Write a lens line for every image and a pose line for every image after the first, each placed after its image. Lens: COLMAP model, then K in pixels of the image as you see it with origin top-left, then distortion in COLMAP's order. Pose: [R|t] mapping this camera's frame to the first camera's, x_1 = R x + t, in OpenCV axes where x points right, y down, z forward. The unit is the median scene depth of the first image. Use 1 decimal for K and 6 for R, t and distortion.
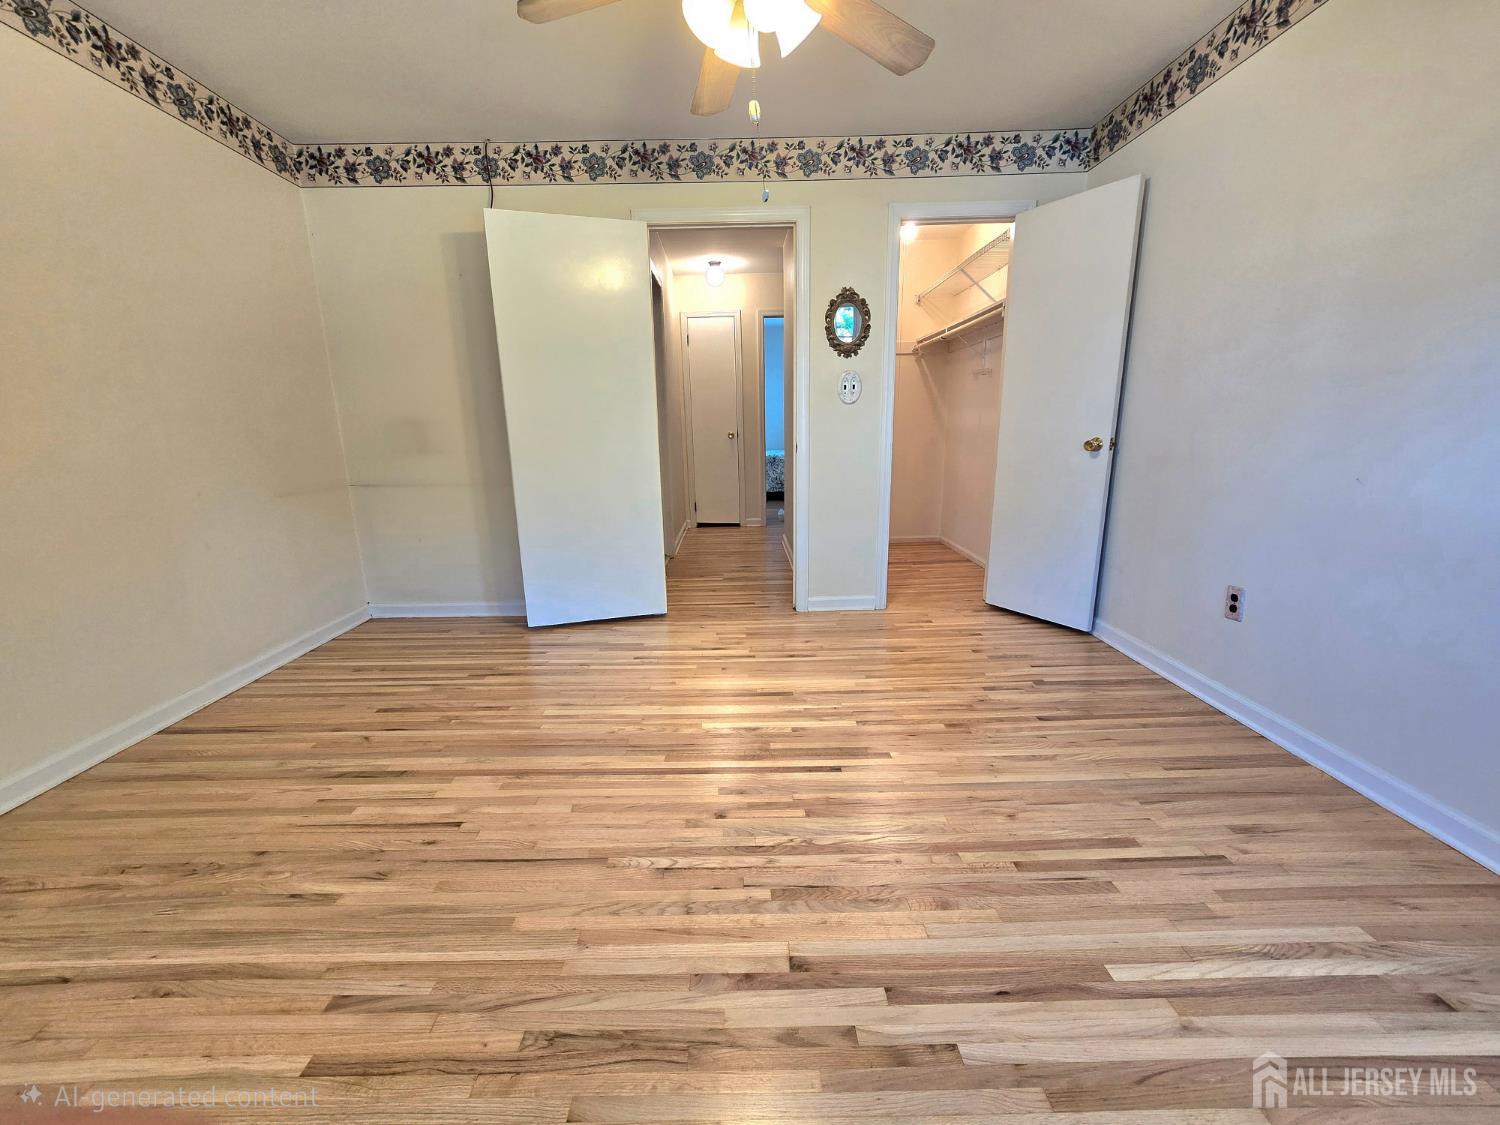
lens RADIAL K [[617.9, 0, 744.8], [0, 617.9, 569.9], [0, 0, 1]] dist [-0.000256, 0.000388]
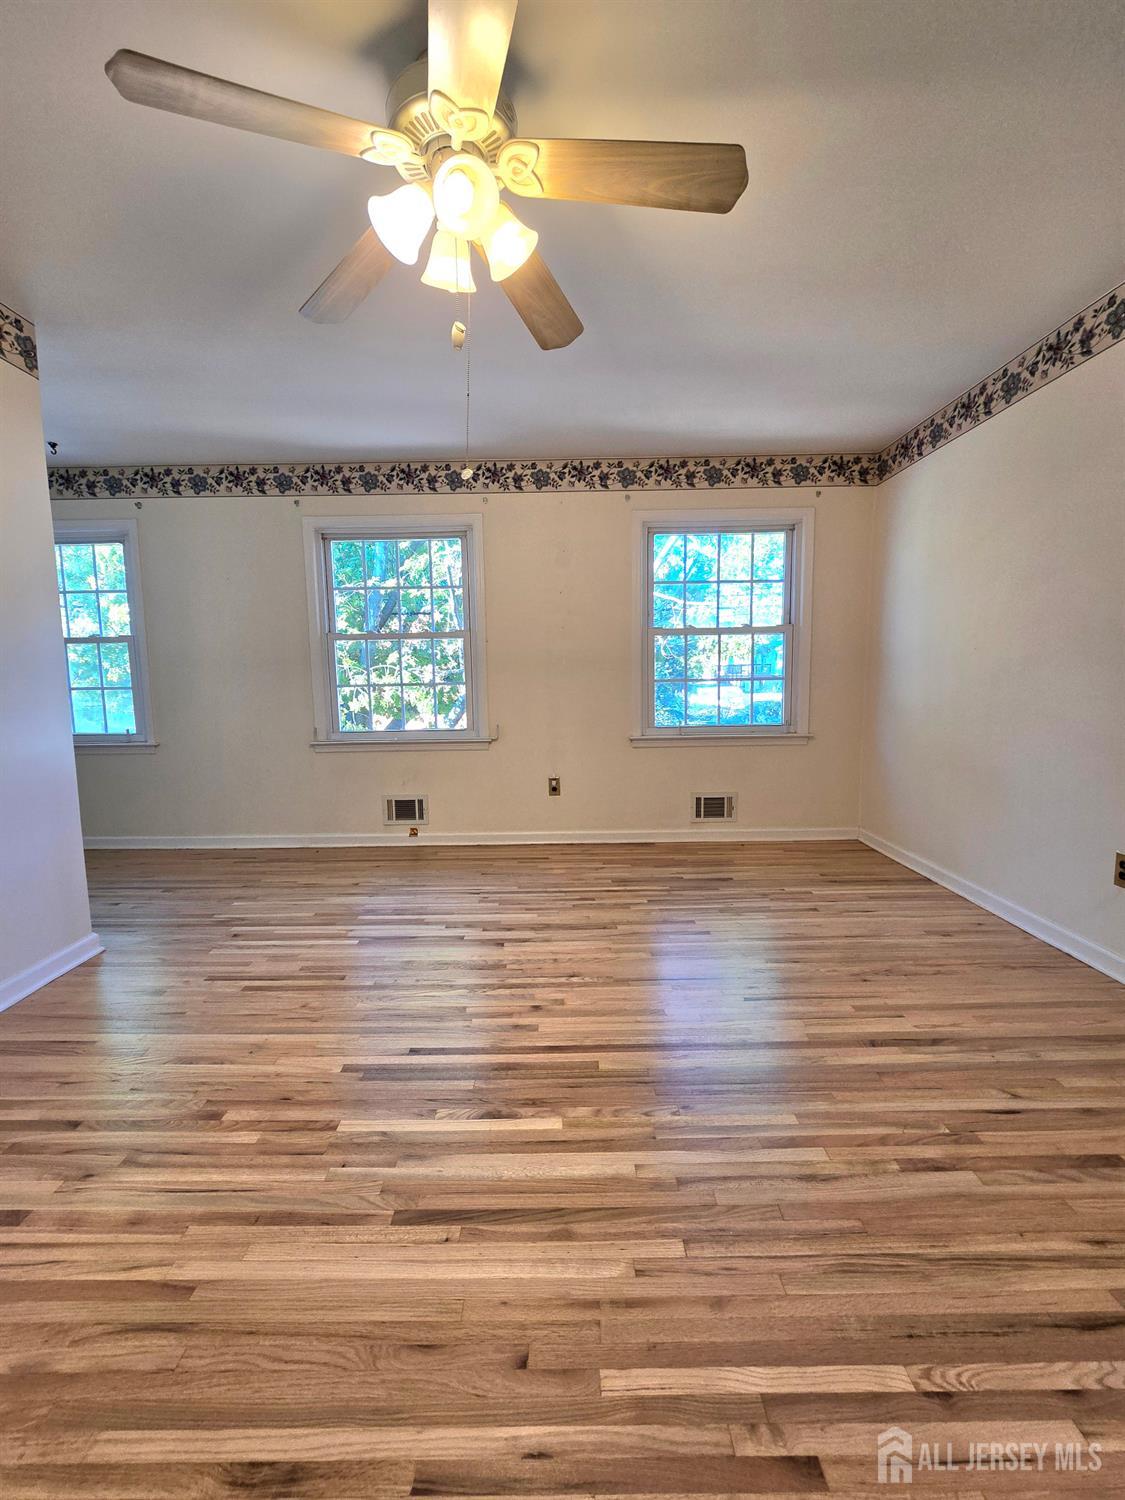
lens RADIAL K [[617.9, 0, 549.6], [0, 617.9, 748.9], [0, 0, 1]] dist [-0.000256, 0.000388]
pose [[-0.999157, 0.030887, 0.027037, -0.109560], [0.038260, 0.939354, 0.340807, -0.471270], [-0.014871, 0.341555, -0.939744, 1.891380]]
